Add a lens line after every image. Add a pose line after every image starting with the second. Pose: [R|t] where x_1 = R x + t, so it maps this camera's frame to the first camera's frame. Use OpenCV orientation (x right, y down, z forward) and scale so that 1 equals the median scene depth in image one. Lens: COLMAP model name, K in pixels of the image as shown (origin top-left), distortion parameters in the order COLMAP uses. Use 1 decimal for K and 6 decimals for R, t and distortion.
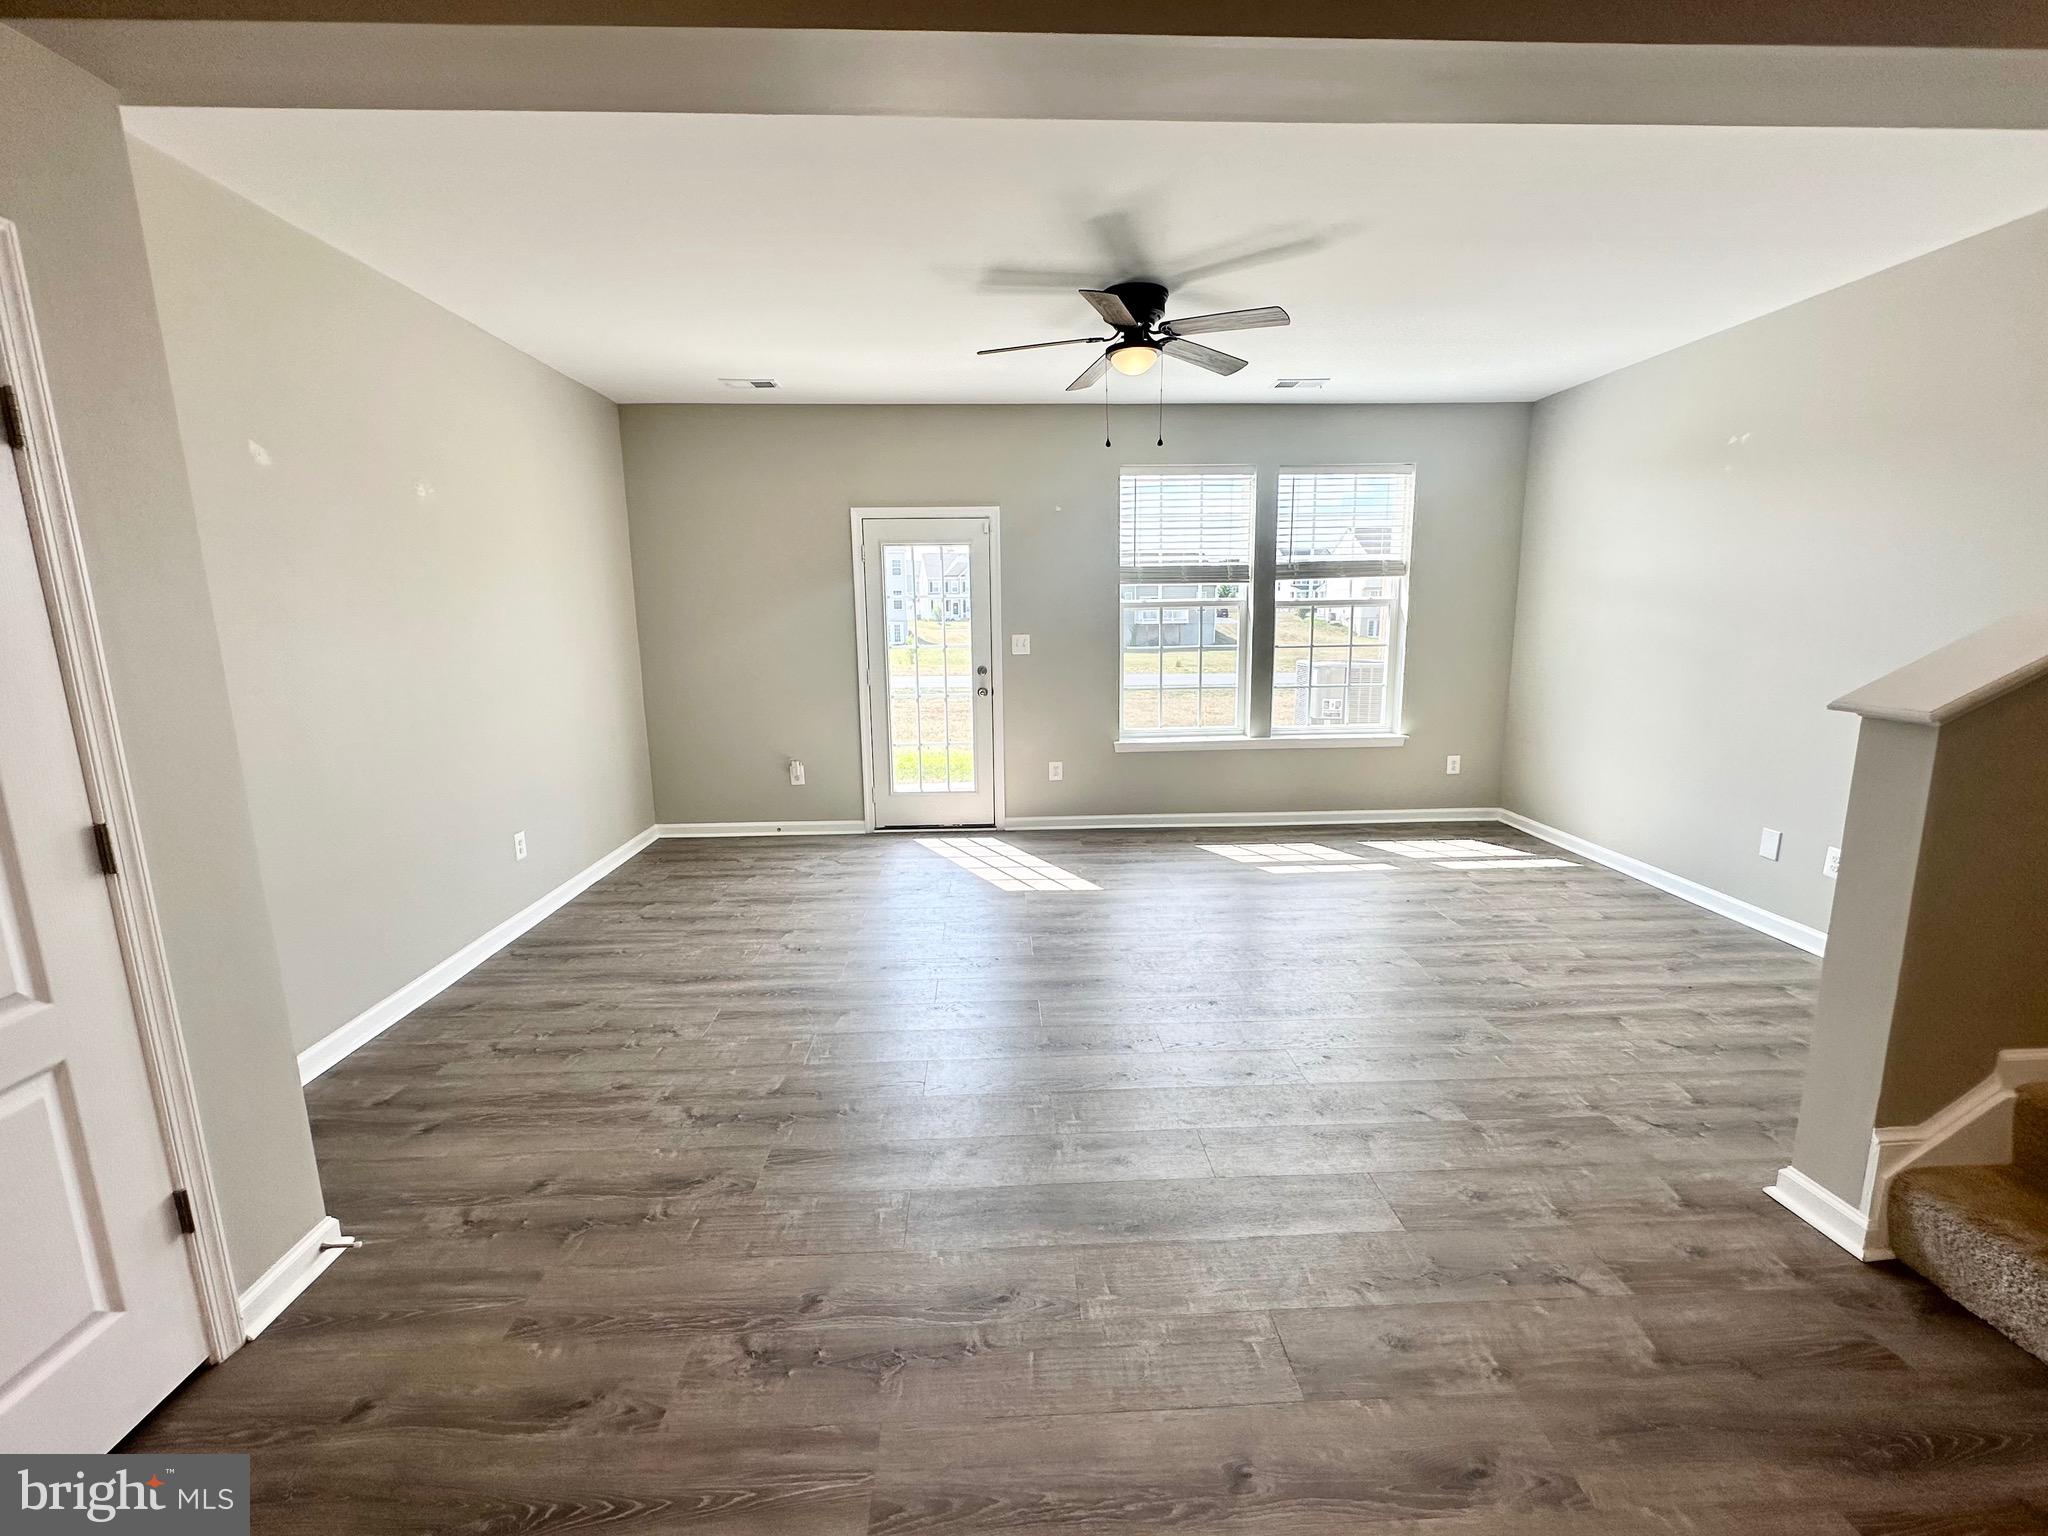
lens RADIAL K [[875.0, 0, 1026.7], [0, 875.0, 763.8], [0, 0, 1]] dist [0.002043, -0.000441]
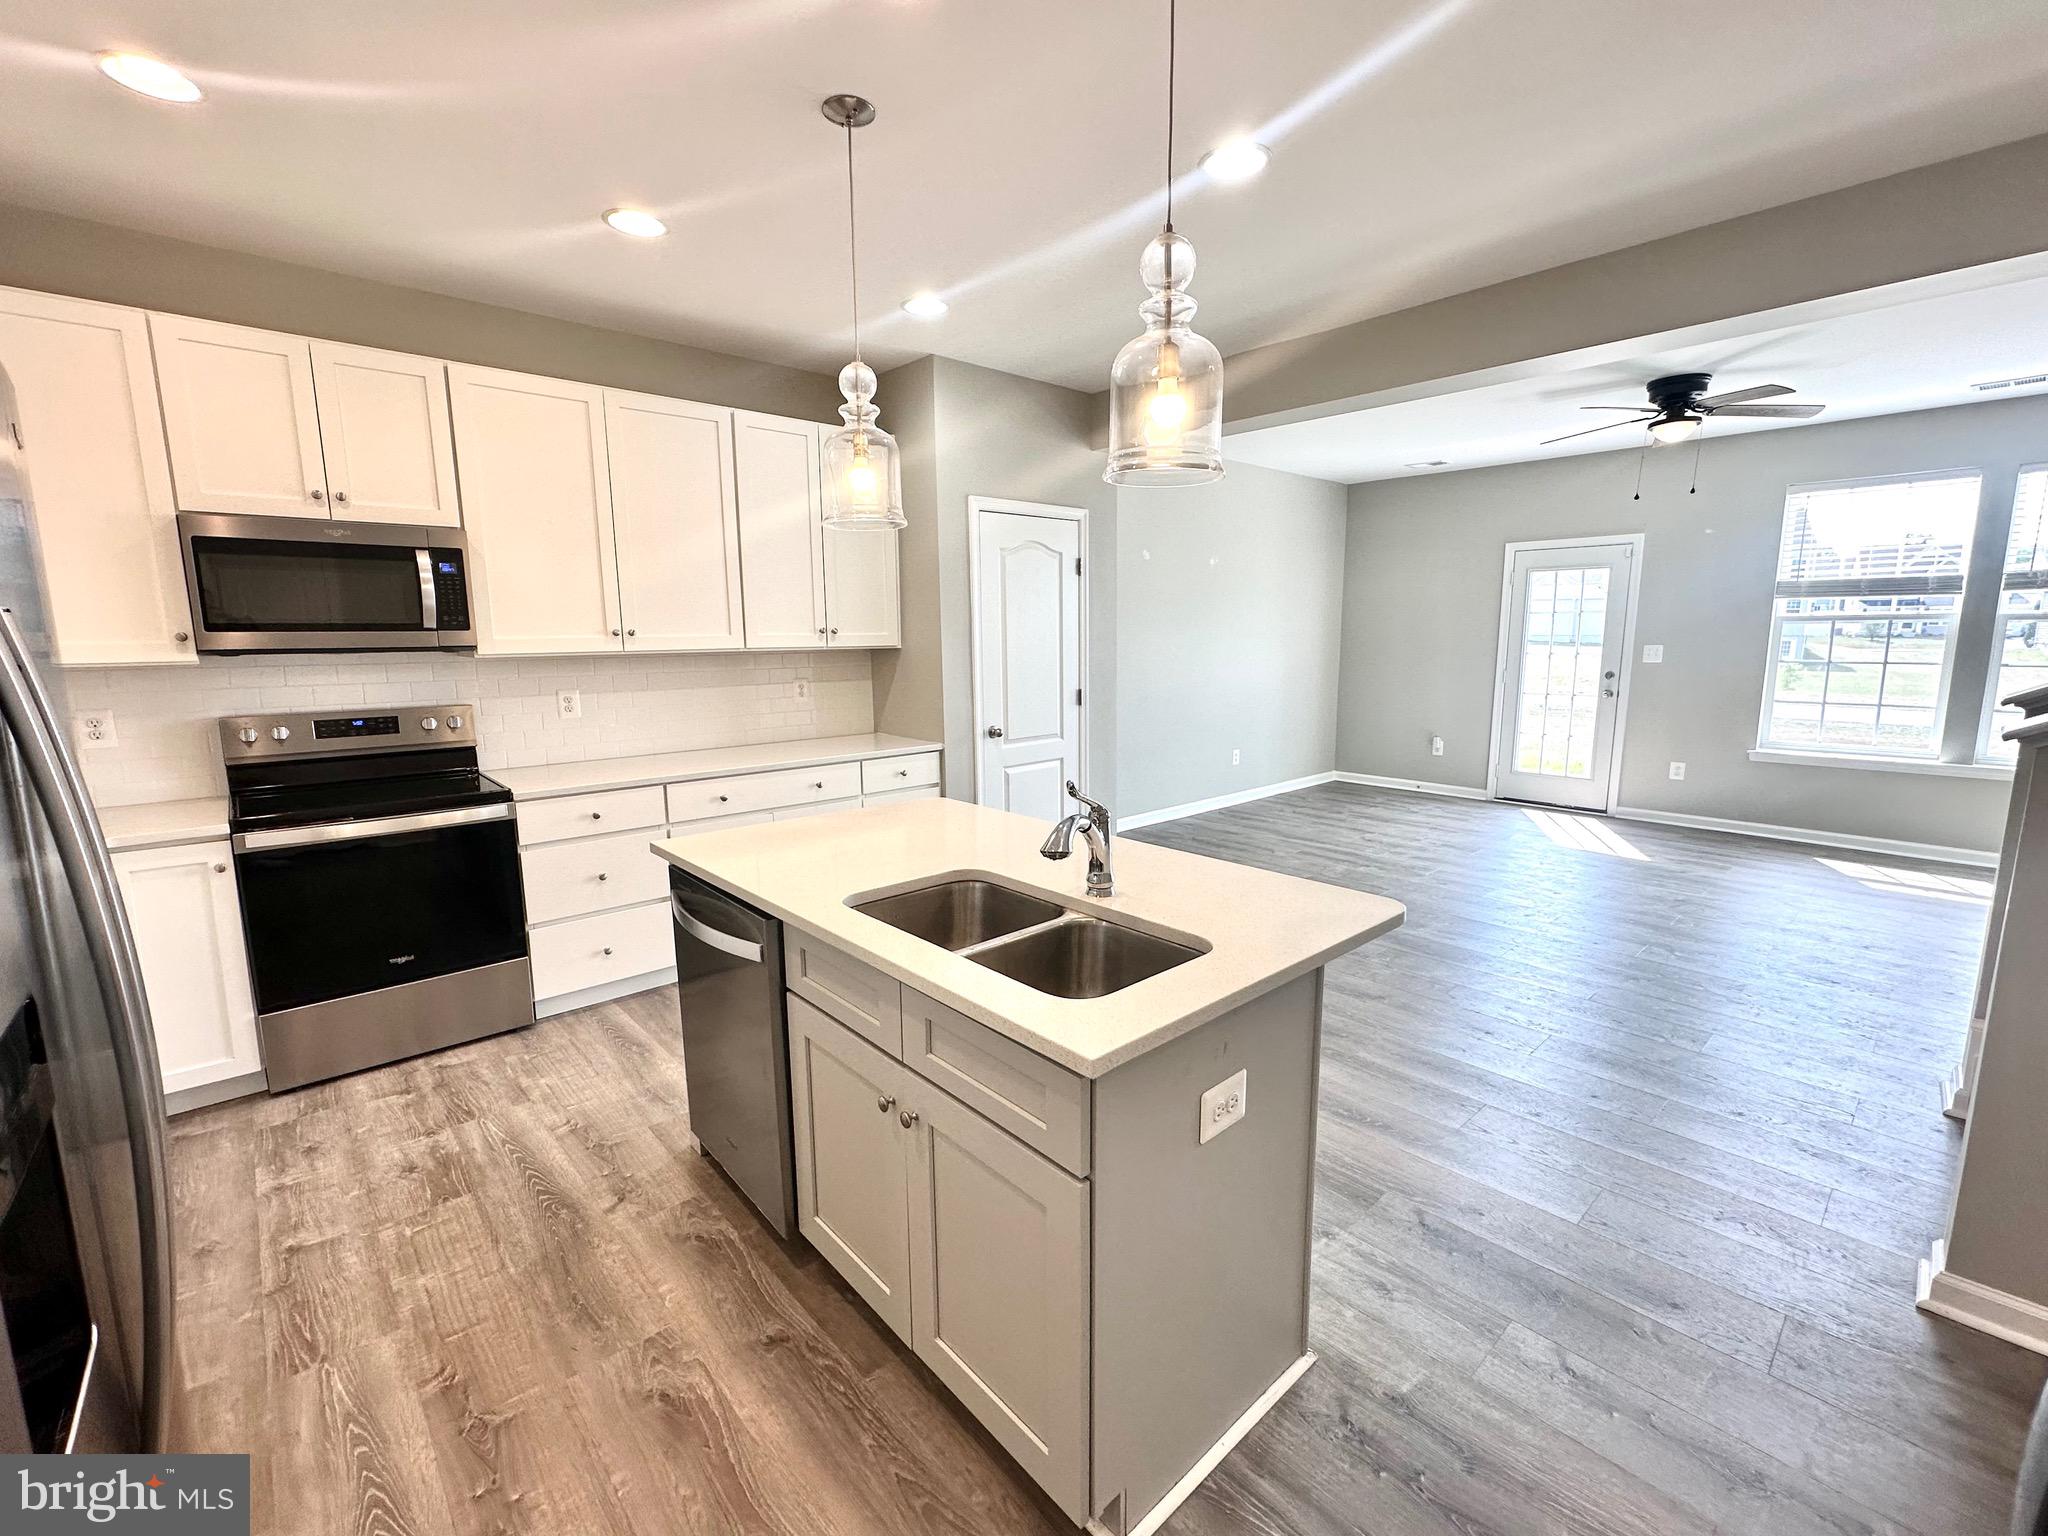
lens RADIAL K [[875.0, 0, 1022.9], [0, 875.0, 767.5], [0, 0, 1]] dist [0.002043, -0.000441]
pose [[0.638843, 0.128731, -0.758490, 0.352284], [-0.135287, 0.989336, 0.053963, 0.057465], [0.757348, 0.068140, 0.649446, -0.336771]]
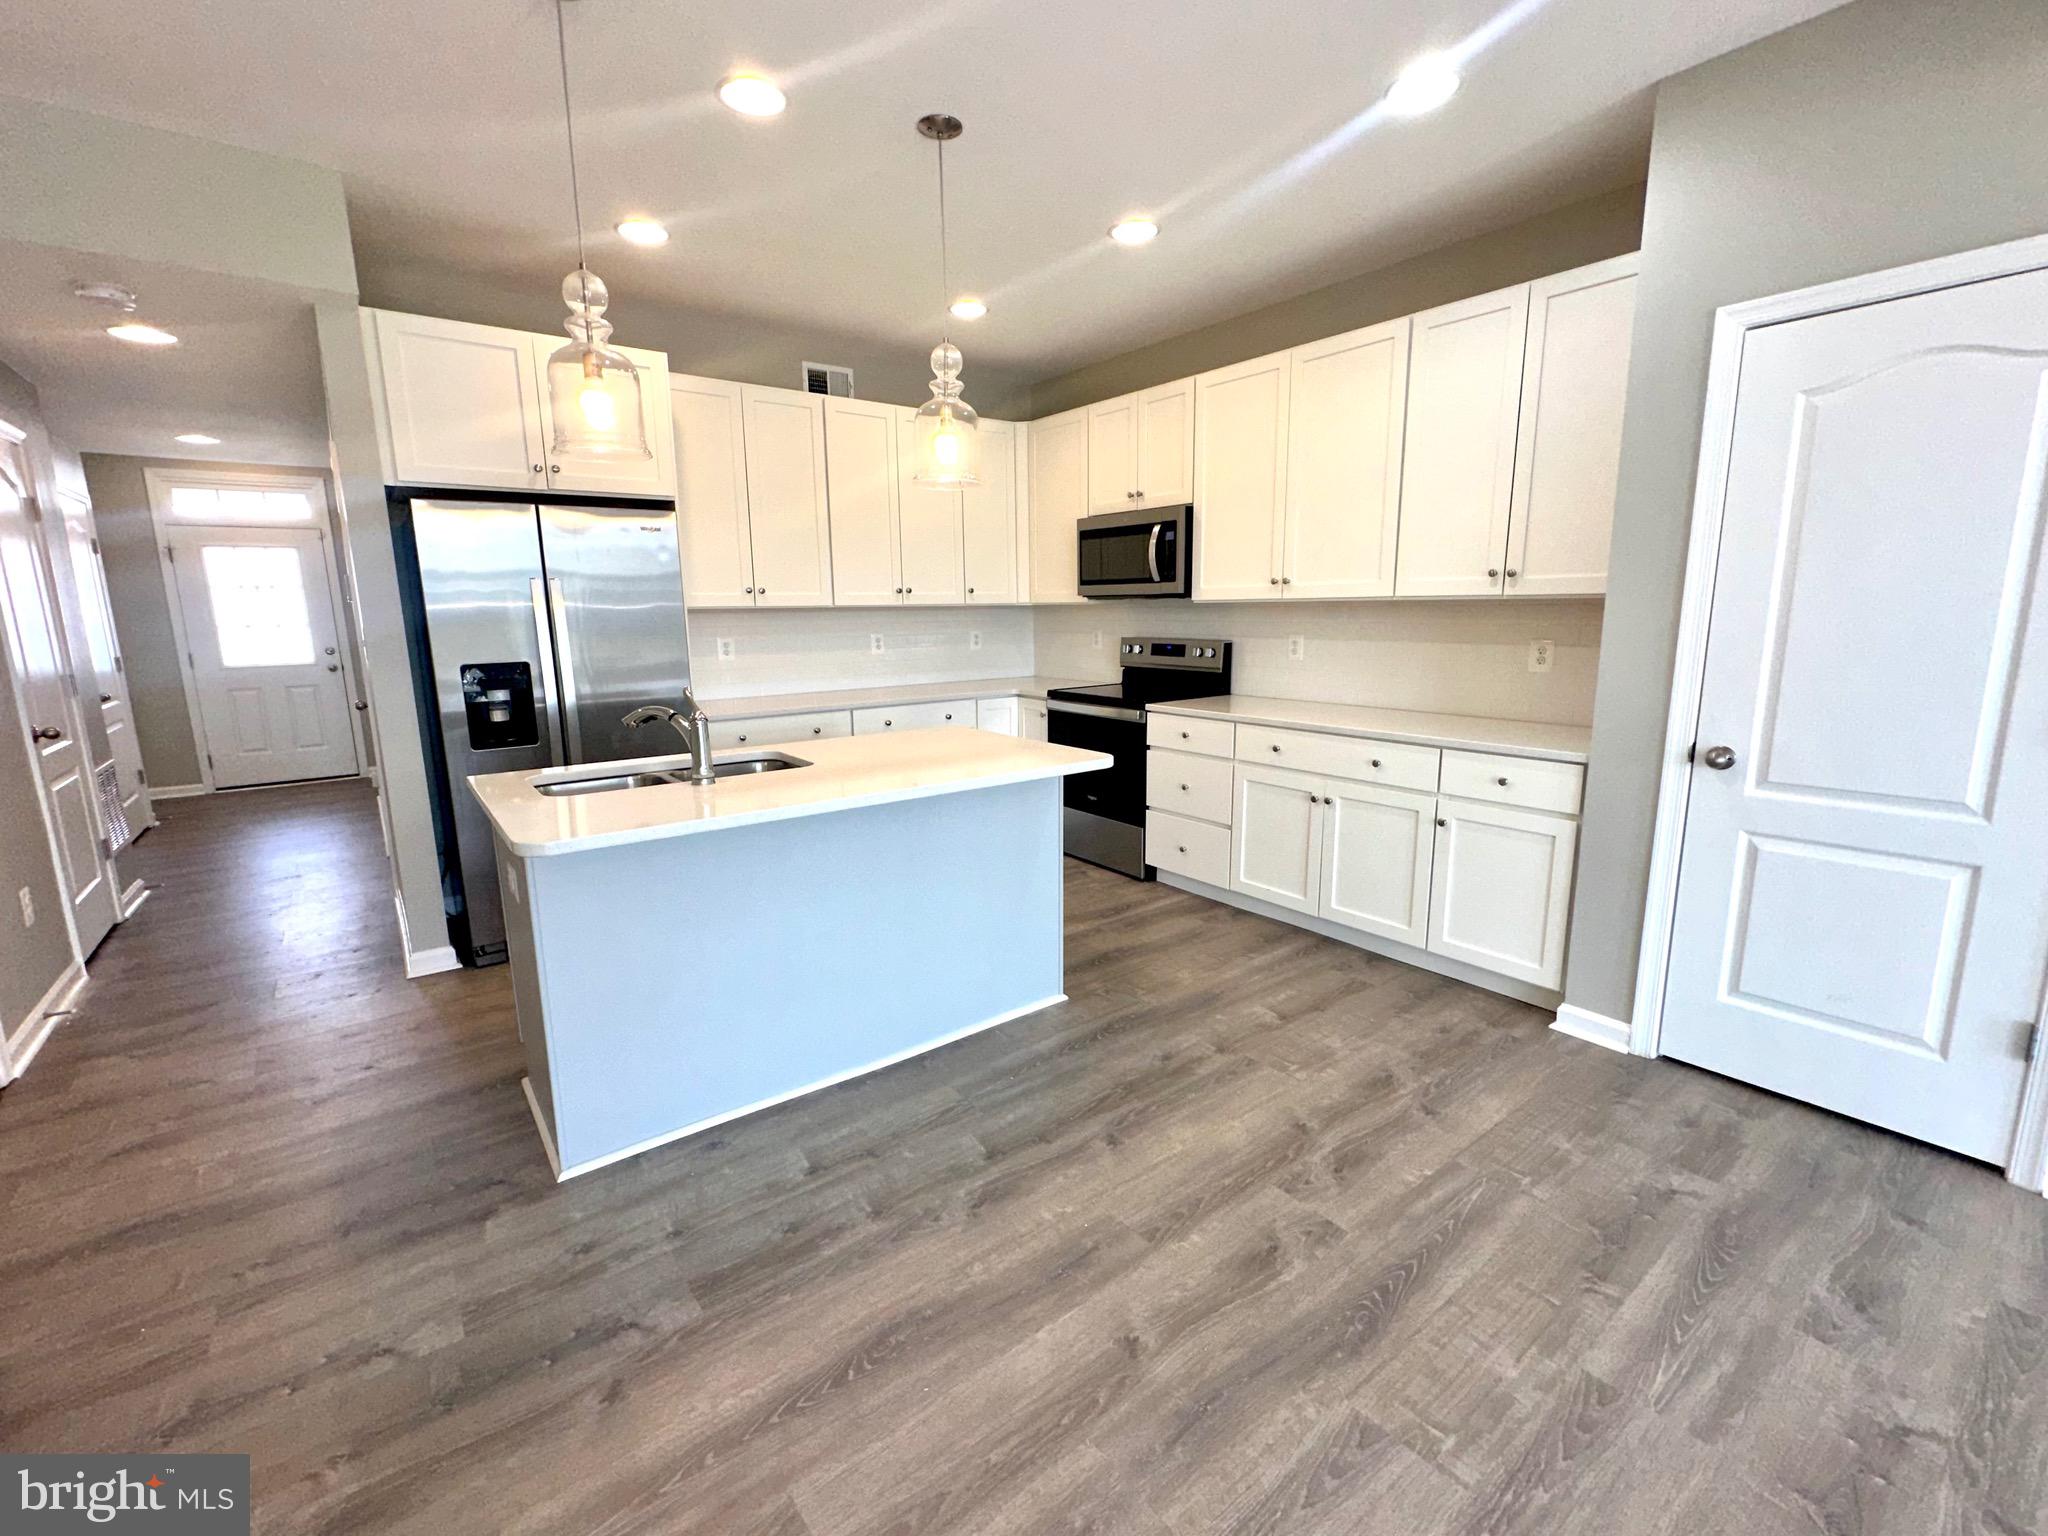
lens RADIAL K [[875.0, 0, 1024.7], [0, 875.0, 769.0], [0, 0, 1]] dist [0.002043, -0.000441]
pose [[-0.820451, 0.126390, -0.557572, 0.232009], [-0.077878, 0.941460, 0.328006, -0.036407], [0.566388, 0.312535, -0.762579, 0.304719]]
